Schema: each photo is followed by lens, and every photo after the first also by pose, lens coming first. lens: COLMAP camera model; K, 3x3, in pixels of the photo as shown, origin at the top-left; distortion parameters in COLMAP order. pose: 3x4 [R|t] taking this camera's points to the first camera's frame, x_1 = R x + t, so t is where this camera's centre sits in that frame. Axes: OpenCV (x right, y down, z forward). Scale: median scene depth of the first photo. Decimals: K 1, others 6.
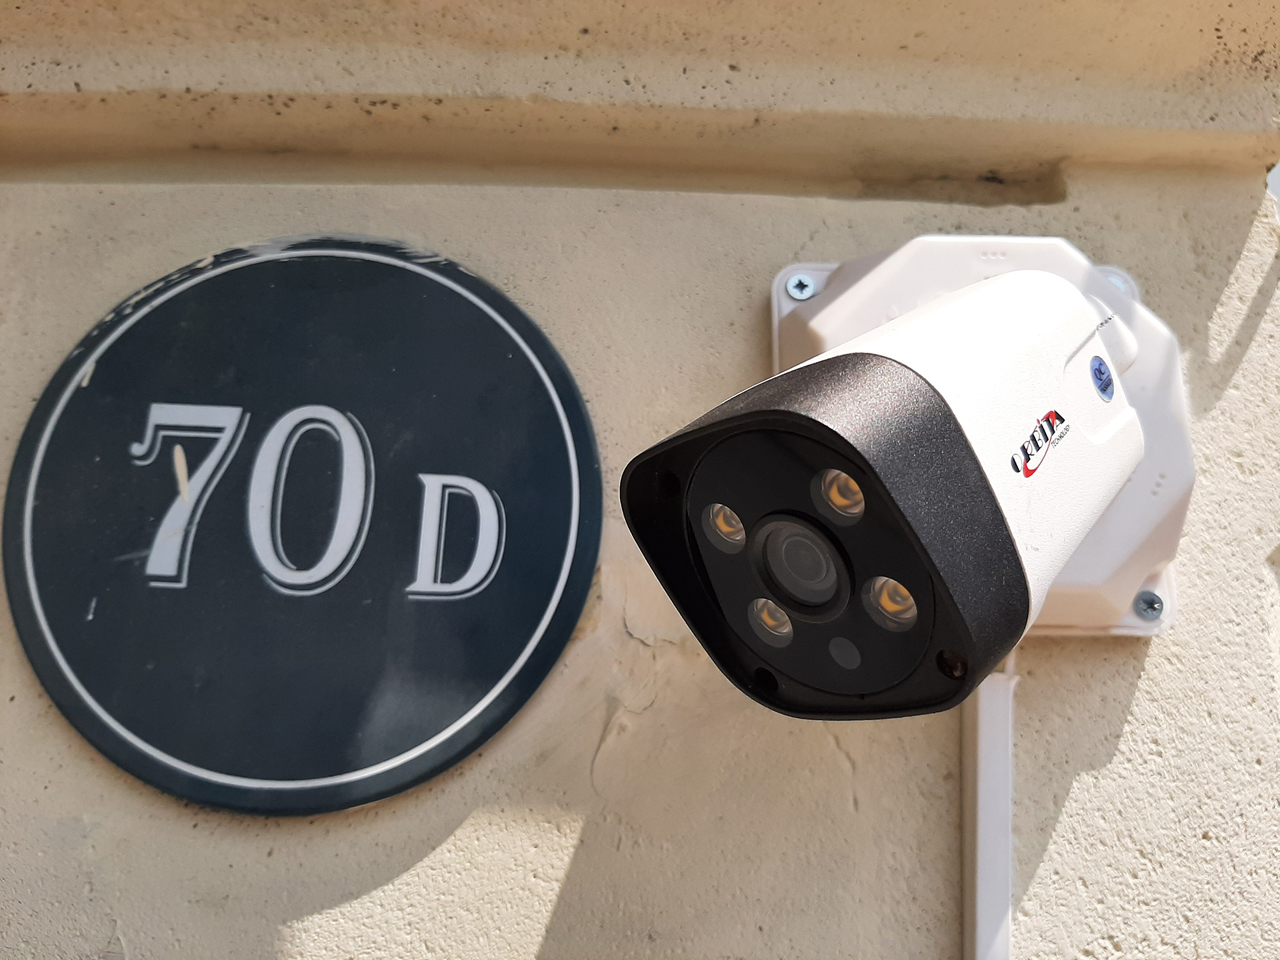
lens RADIAL K [[1020.3, 0, 640.4], [0, 1020.3, 472.8], [0, 0, 1]] dist [-0.003075, -0.068389]
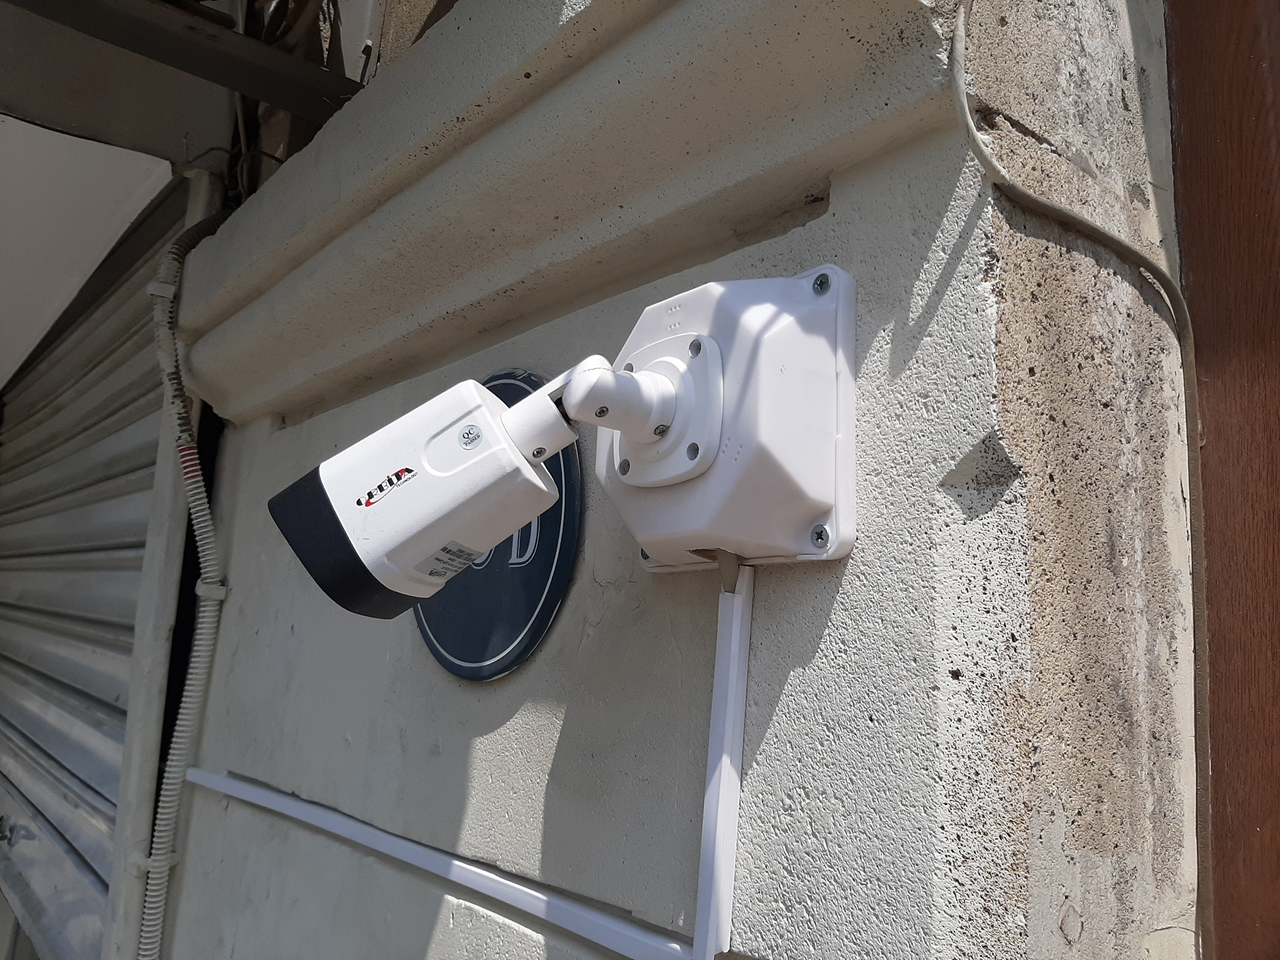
lens RADIAL K [[1020.3, 0, 640.4], [0, 1020.3, 472.8], [0, 0, 1]] dist [-0.003075, -0.068389]
pose [[0.624059, -0.134807, -0.769661, 1.358493], [0.157569, 0.986481, -0.045022, 0.074503], [0.765325, -0.093178, 0.636863, 0.014932]]
